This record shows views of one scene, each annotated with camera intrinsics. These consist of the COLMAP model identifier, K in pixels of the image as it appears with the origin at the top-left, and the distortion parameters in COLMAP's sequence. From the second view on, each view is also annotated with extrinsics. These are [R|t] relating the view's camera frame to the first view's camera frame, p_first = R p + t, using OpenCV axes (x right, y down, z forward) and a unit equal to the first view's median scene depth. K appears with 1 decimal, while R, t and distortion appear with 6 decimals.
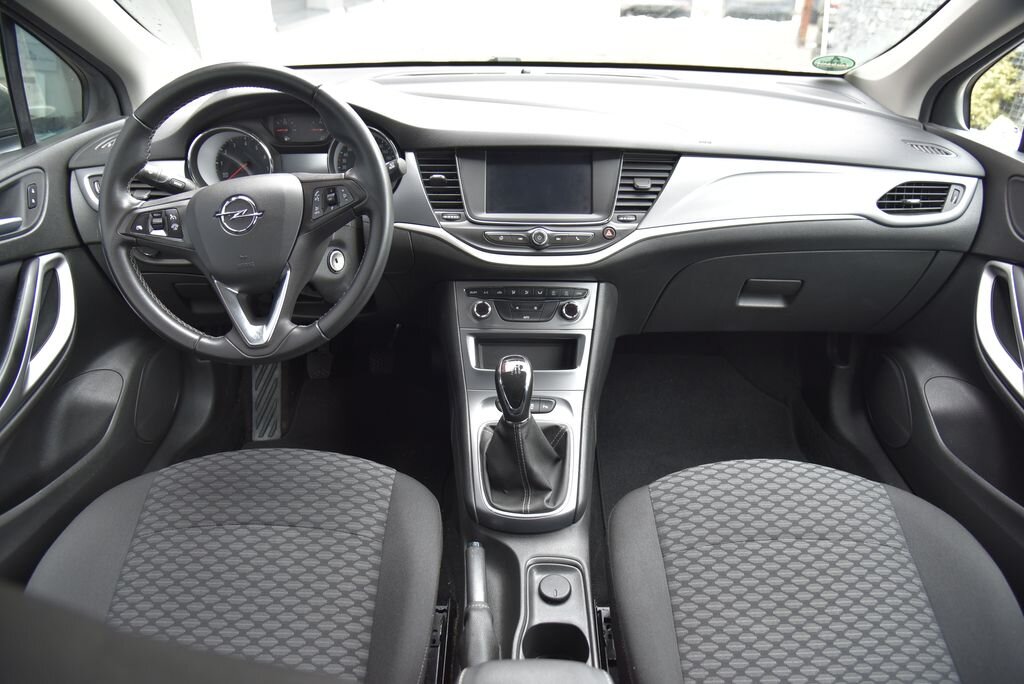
lens RADIAL K [[702.1, 0, 512.0], [0, 702.1, 342.0], [0, 0, 1]] dist [-0.076532, 0.004064]
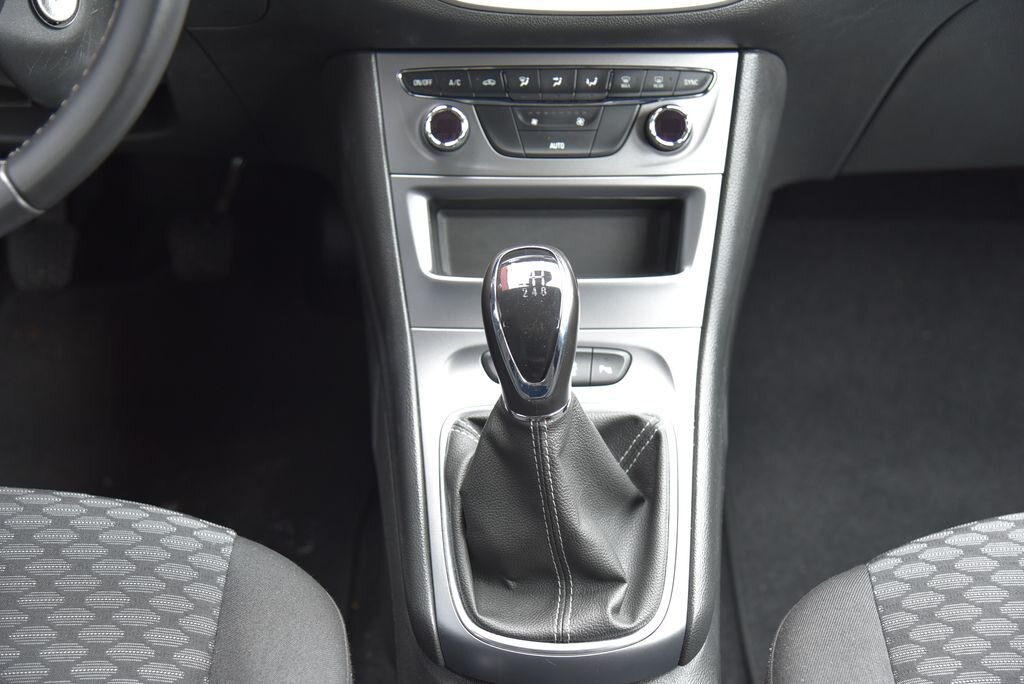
lens RADIAL K [[1538.7, 0, 512.0], [0, 1538.7, 342.0], [0, 0, 1]] dist [0.292978, 0.030222]
pose [[0.999959, -0.007975, 0.004273, -0.010427], [0.007477, 0.994333, 0.106046, -0.018801], [-0.005095, -0.106010, 0.994352, 0.122438]]
